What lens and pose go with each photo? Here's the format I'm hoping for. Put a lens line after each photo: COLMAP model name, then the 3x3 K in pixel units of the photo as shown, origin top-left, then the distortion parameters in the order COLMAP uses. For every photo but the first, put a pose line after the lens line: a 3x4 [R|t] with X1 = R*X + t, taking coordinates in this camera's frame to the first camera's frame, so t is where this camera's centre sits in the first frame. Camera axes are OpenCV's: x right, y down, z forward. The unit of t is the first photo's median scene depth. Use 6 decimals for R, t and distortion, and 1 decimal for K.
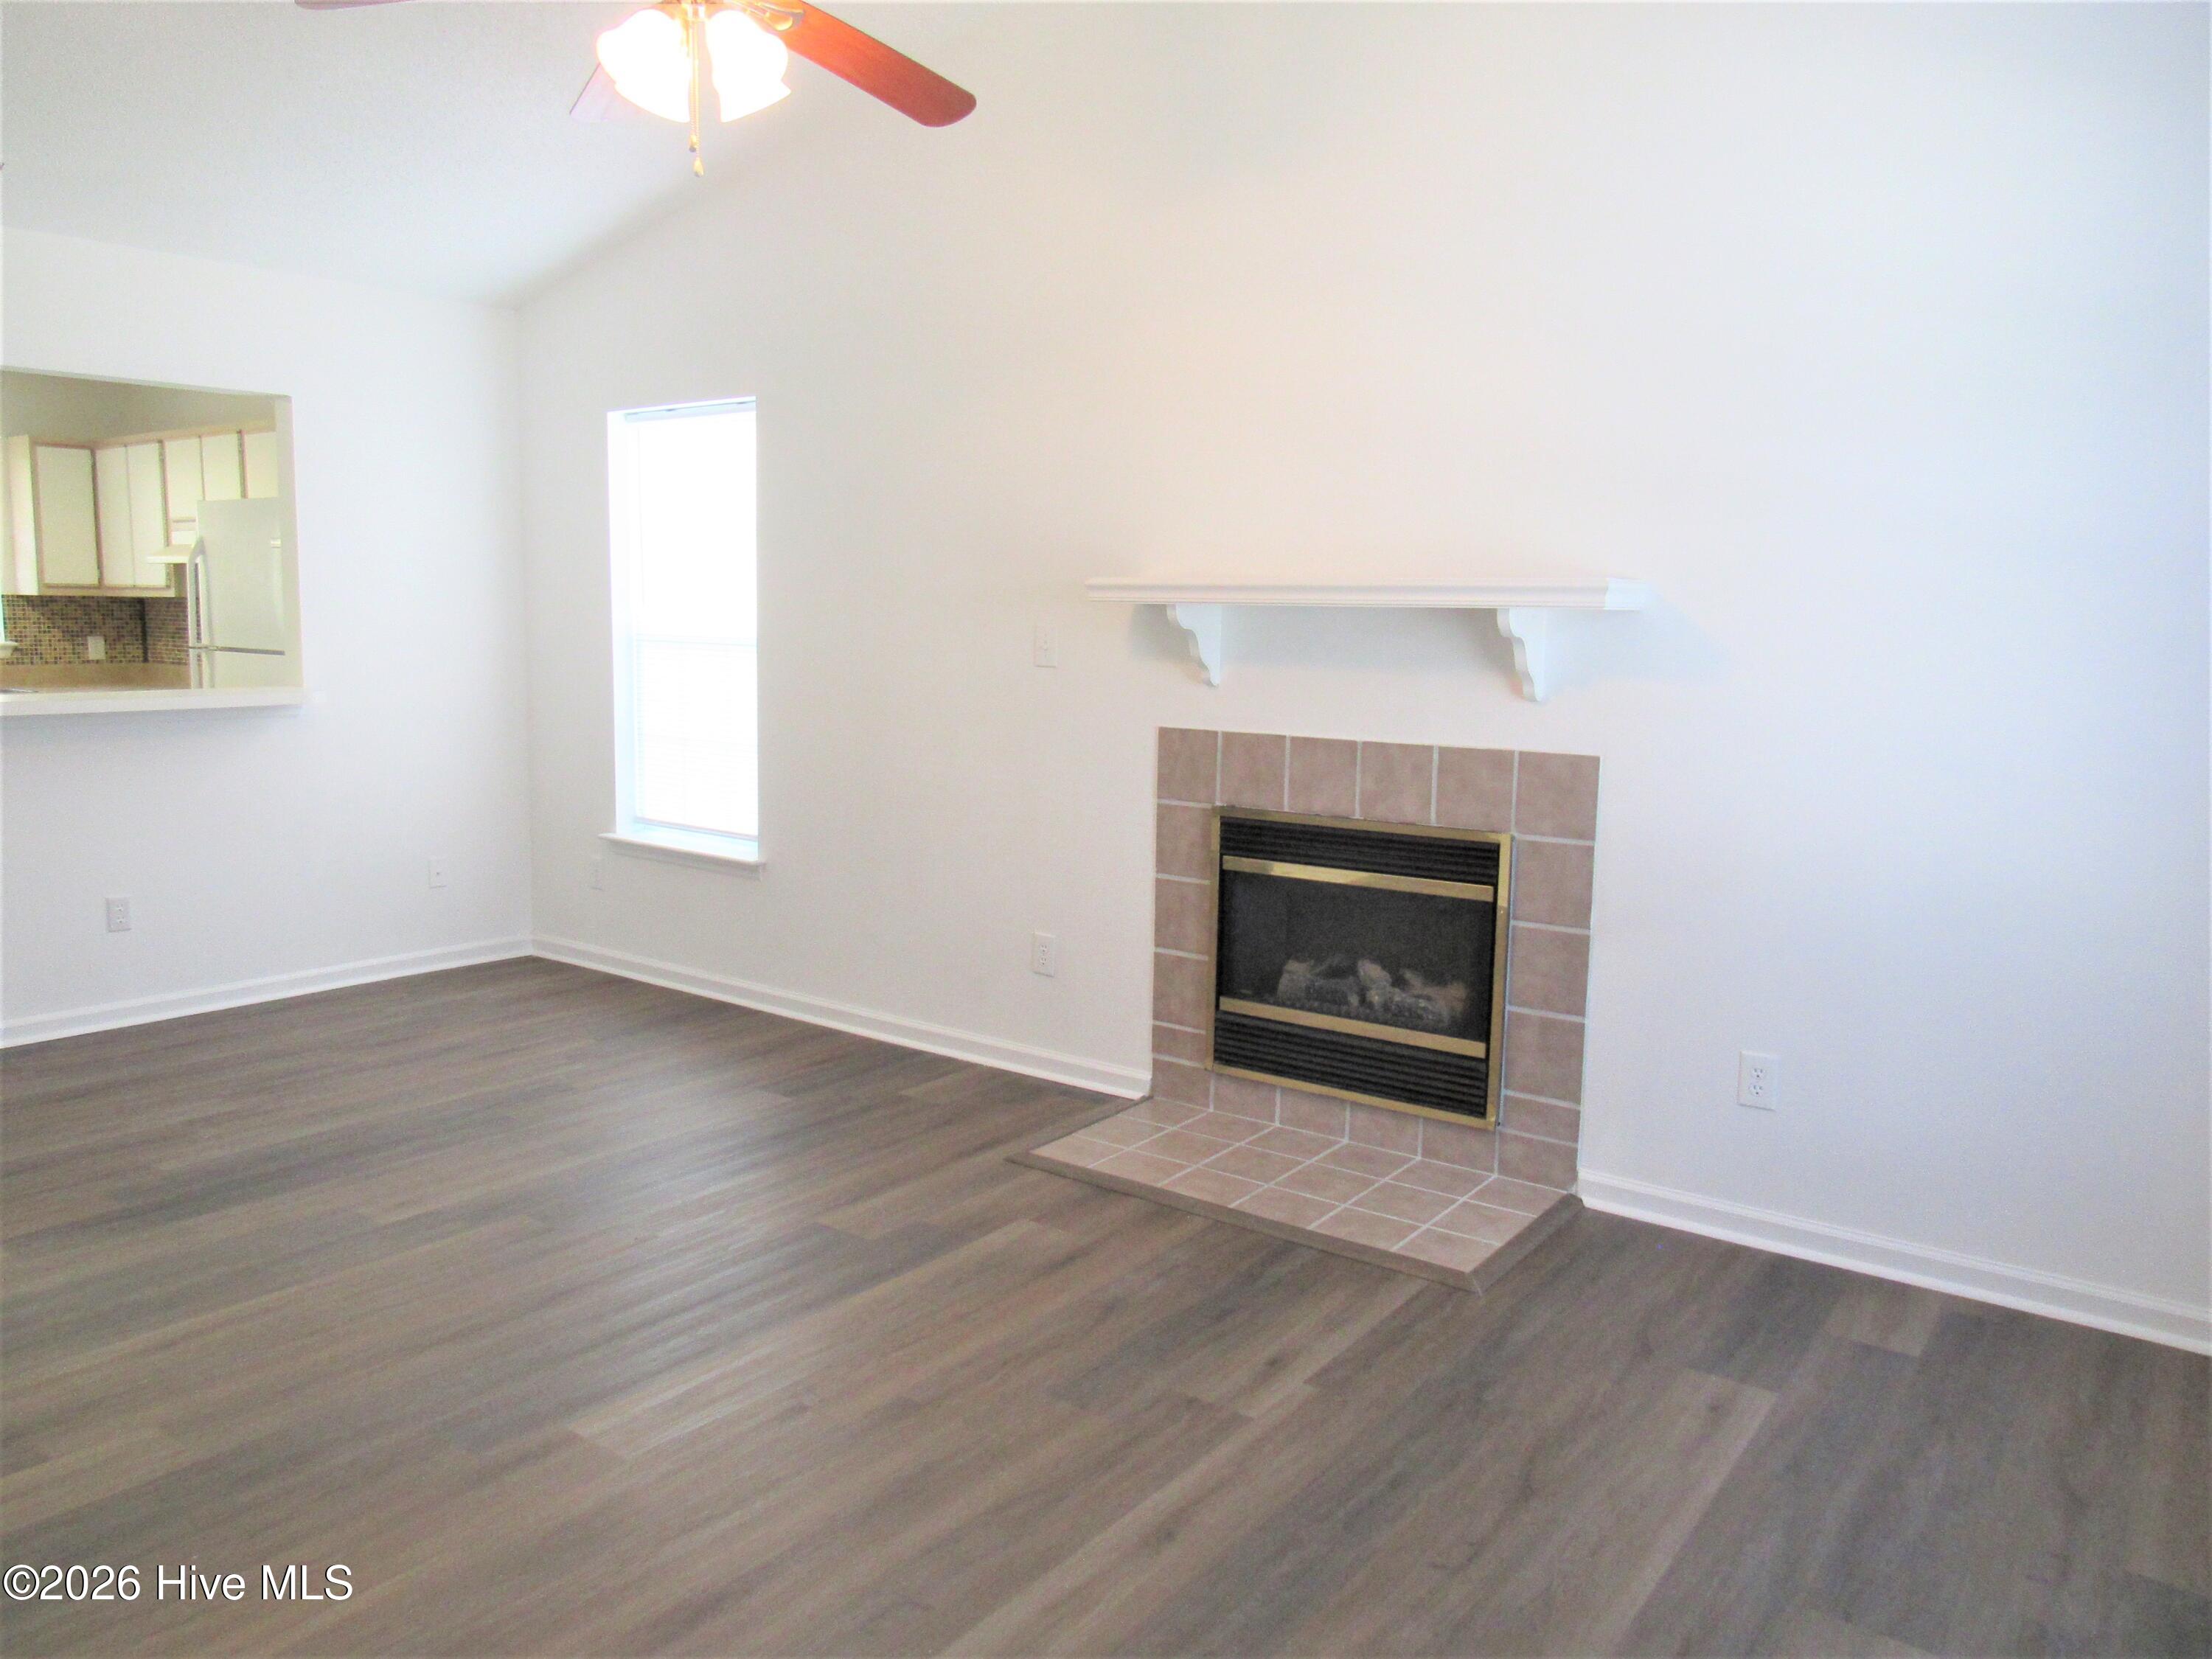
lens RADIAL K [[1532.1, 0, 1063.6], [0, 1532.1, 831.8], [0, 0, 1]] dist [-0.027603, -0.001500]
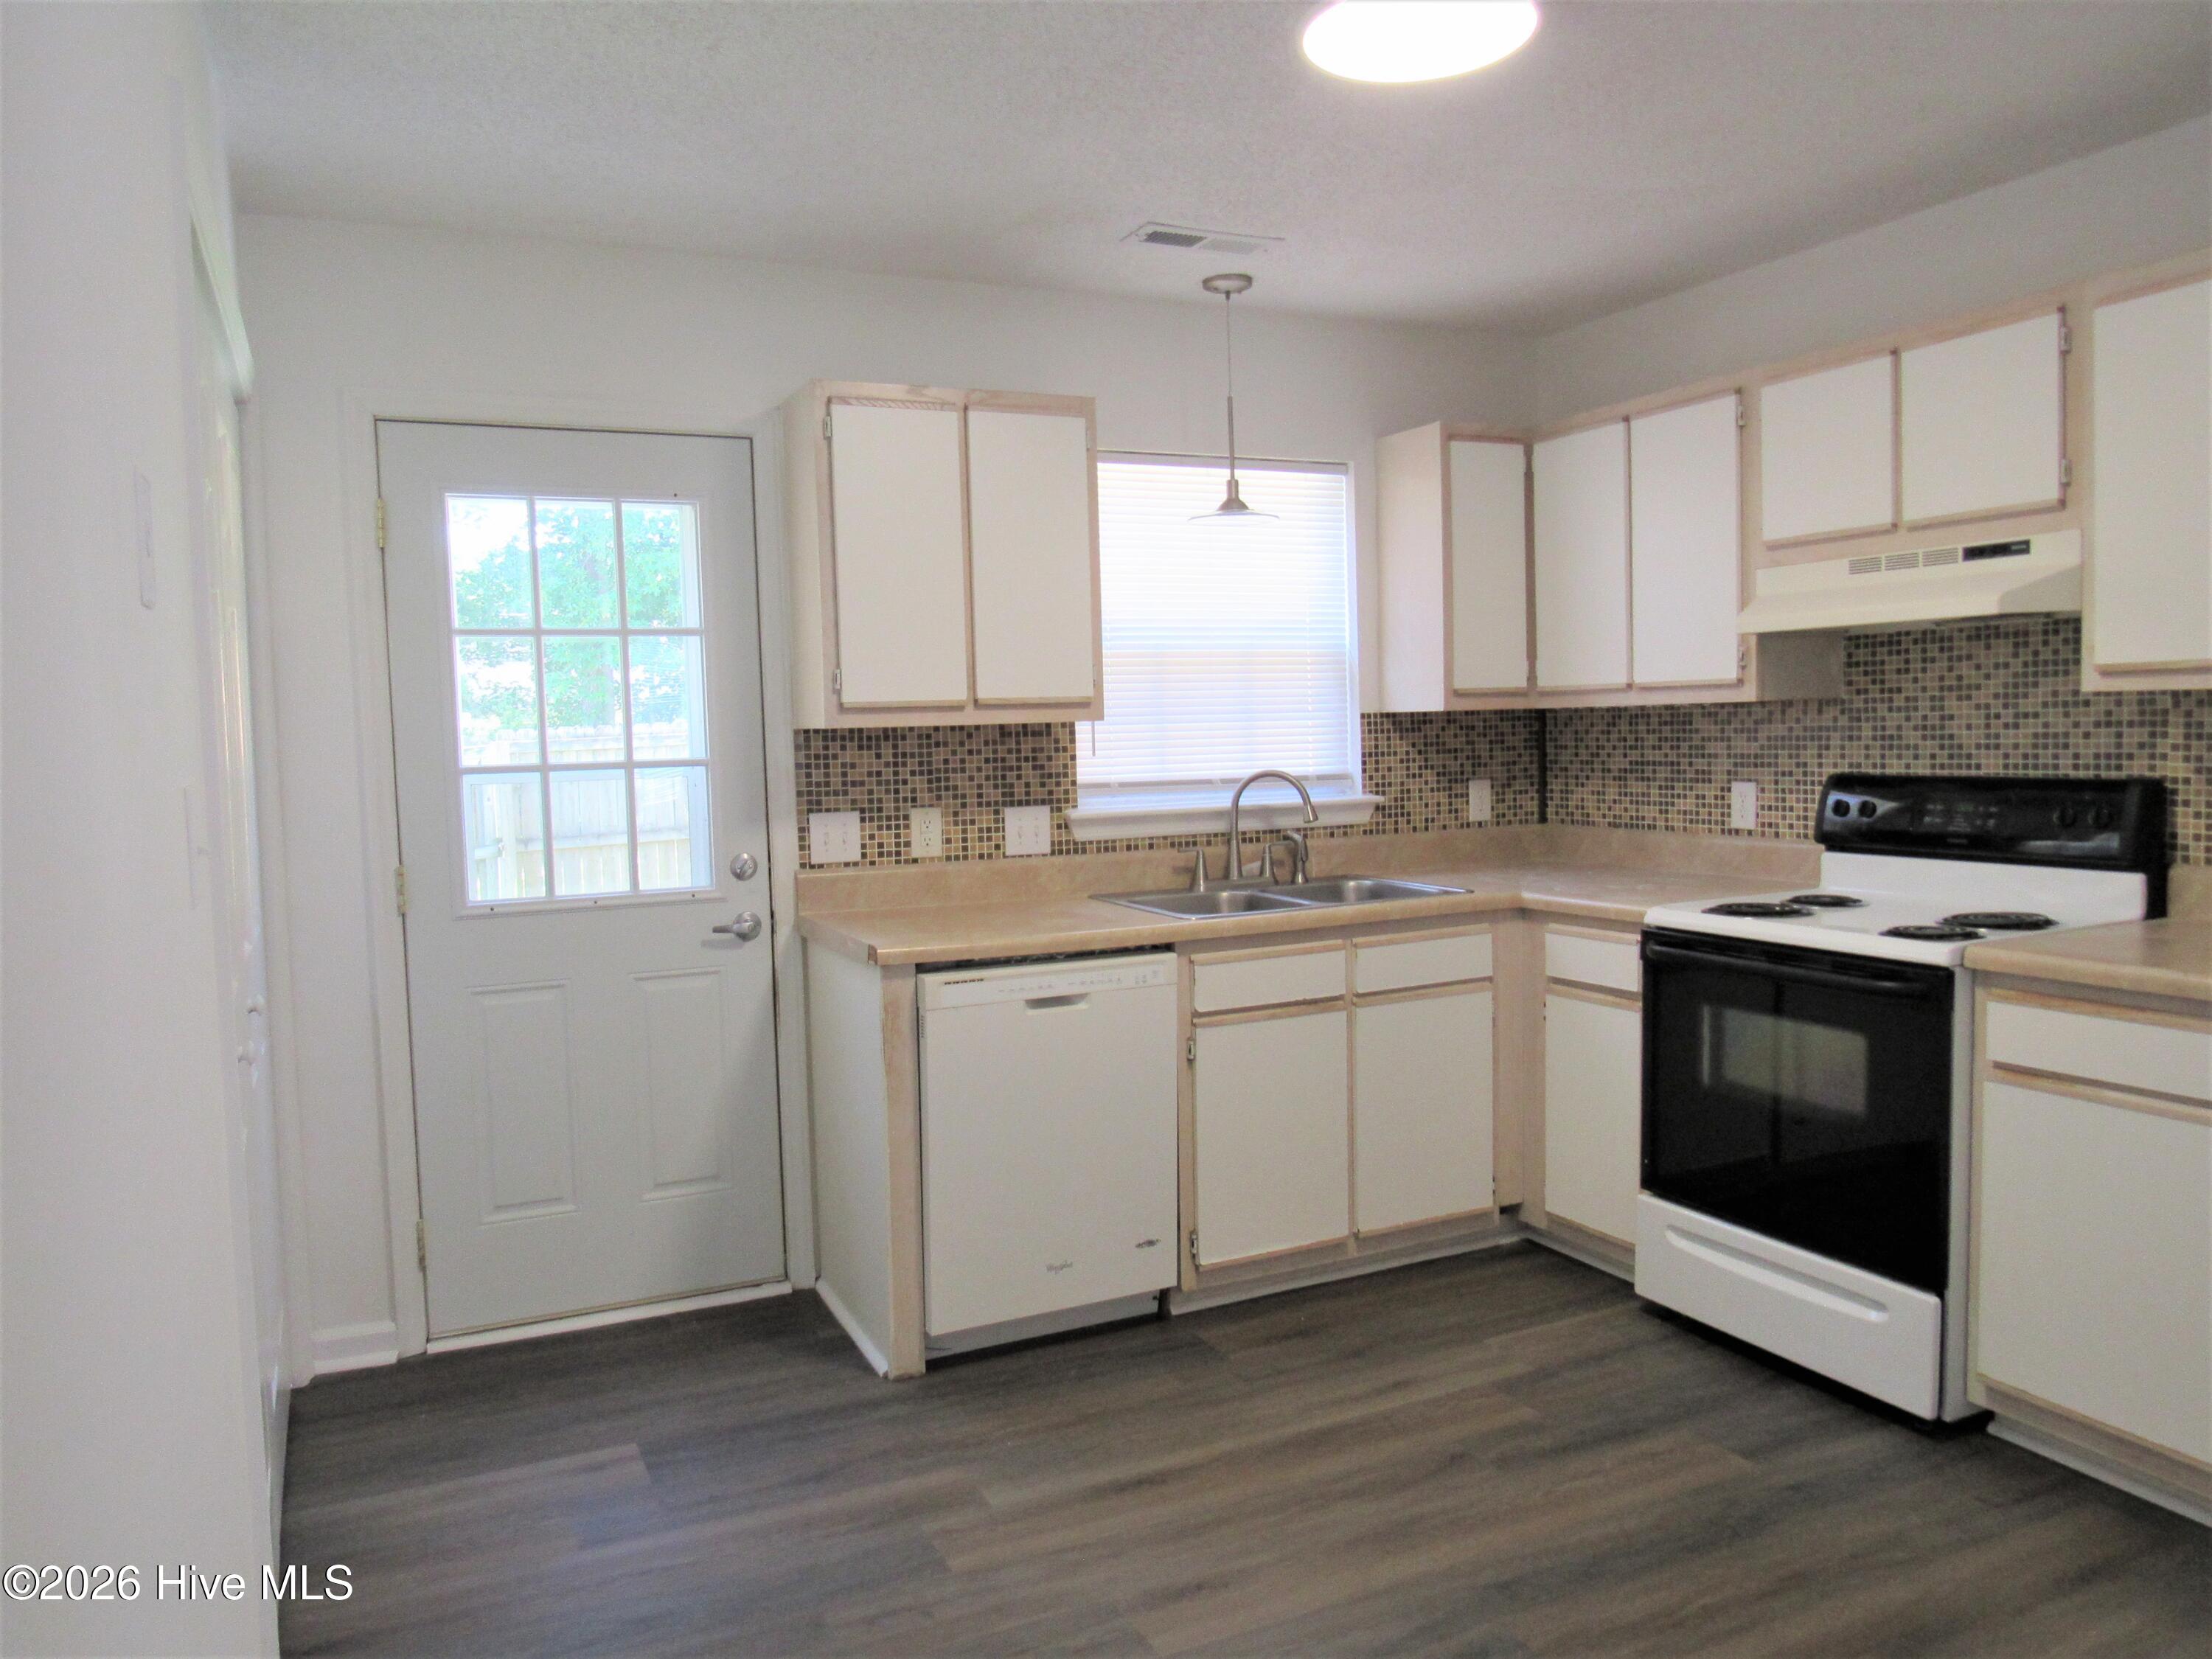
lens RADIAL K [[1564.9, 0, 1106.0], [0, 1564.9, 834.7], [0, 0, 1]] dist [-0.036704, 0.008169]
pose [[0.890840, -0.017271, -0.453990, -0.538913], [-0.015323, 0.997566, -0.068017, -0.071873], [0.454060, 0.067549, 0.888407, 0.448141]]
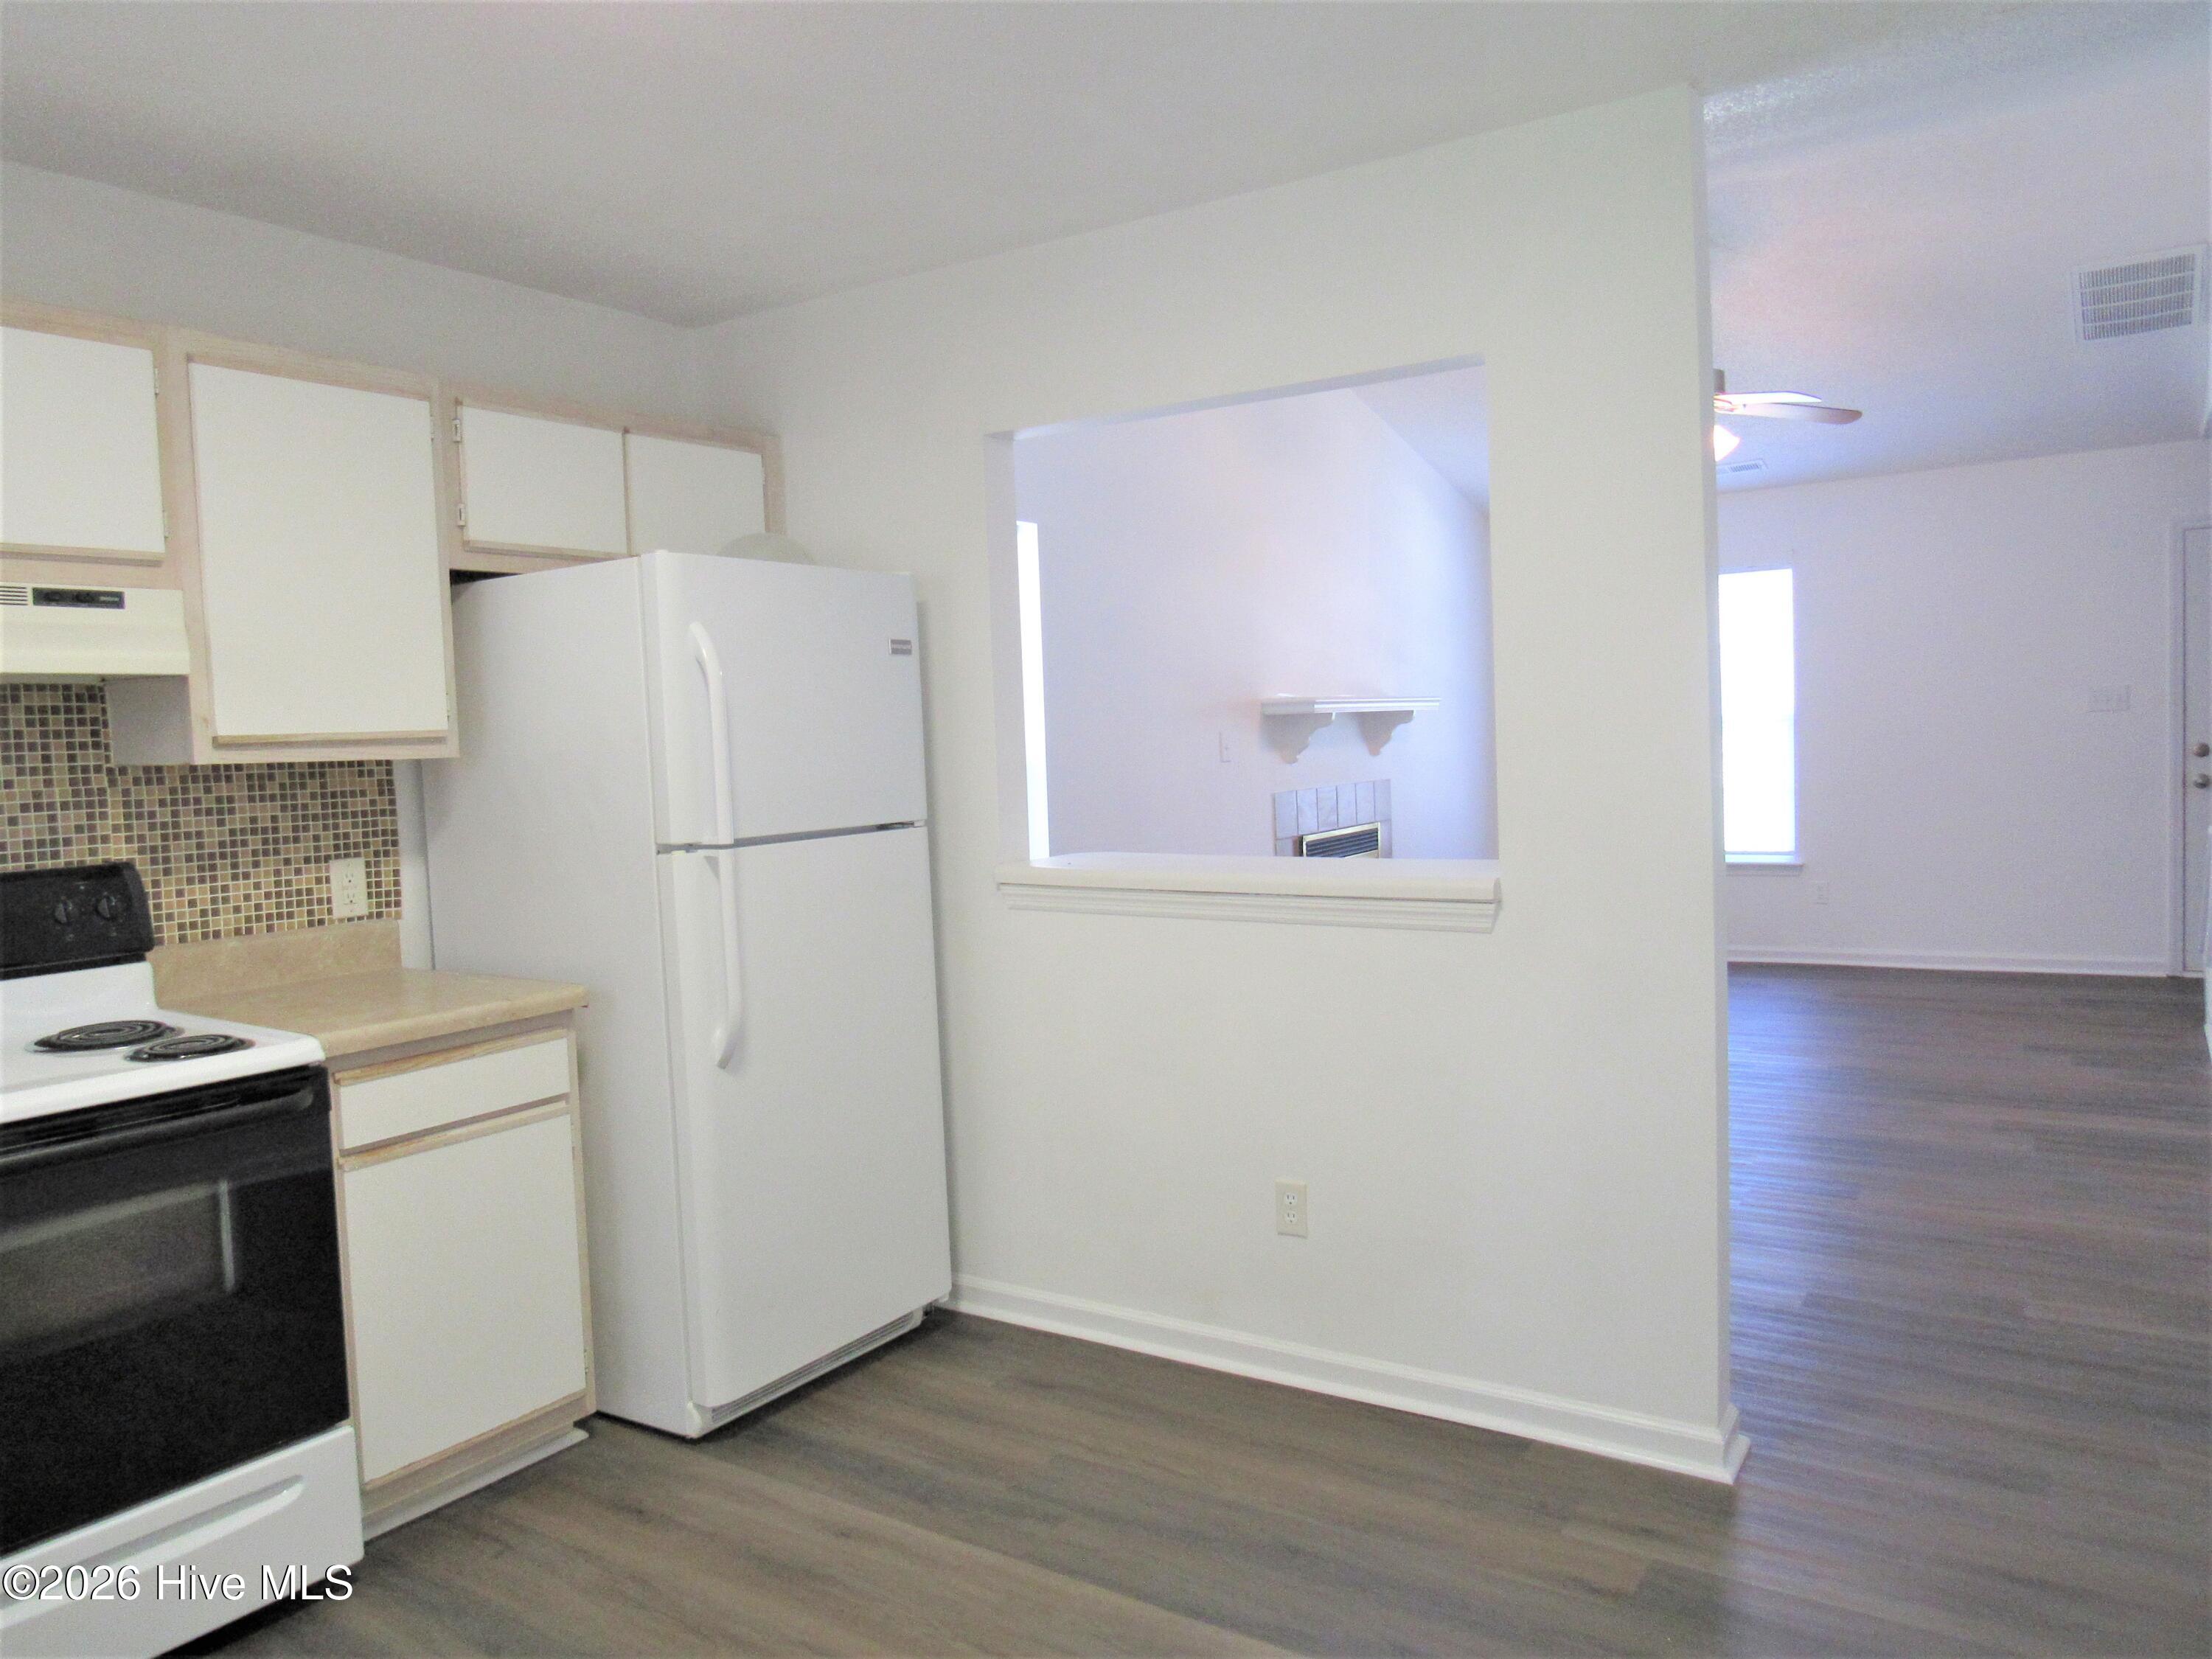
lens RADIAL K [[1613.5, 0, 1106.0], [0, 1613.5, 829.5], [0, 0, 1]] dist [-0.019770, 0.000195]
pose [[-0.056059, -0.081550, 0.995091, -0.897525], [0.172555, 0.980870, 0.090105, -0.122127], [-0.983403, 0.176759, -0.040915, 0.721314]]
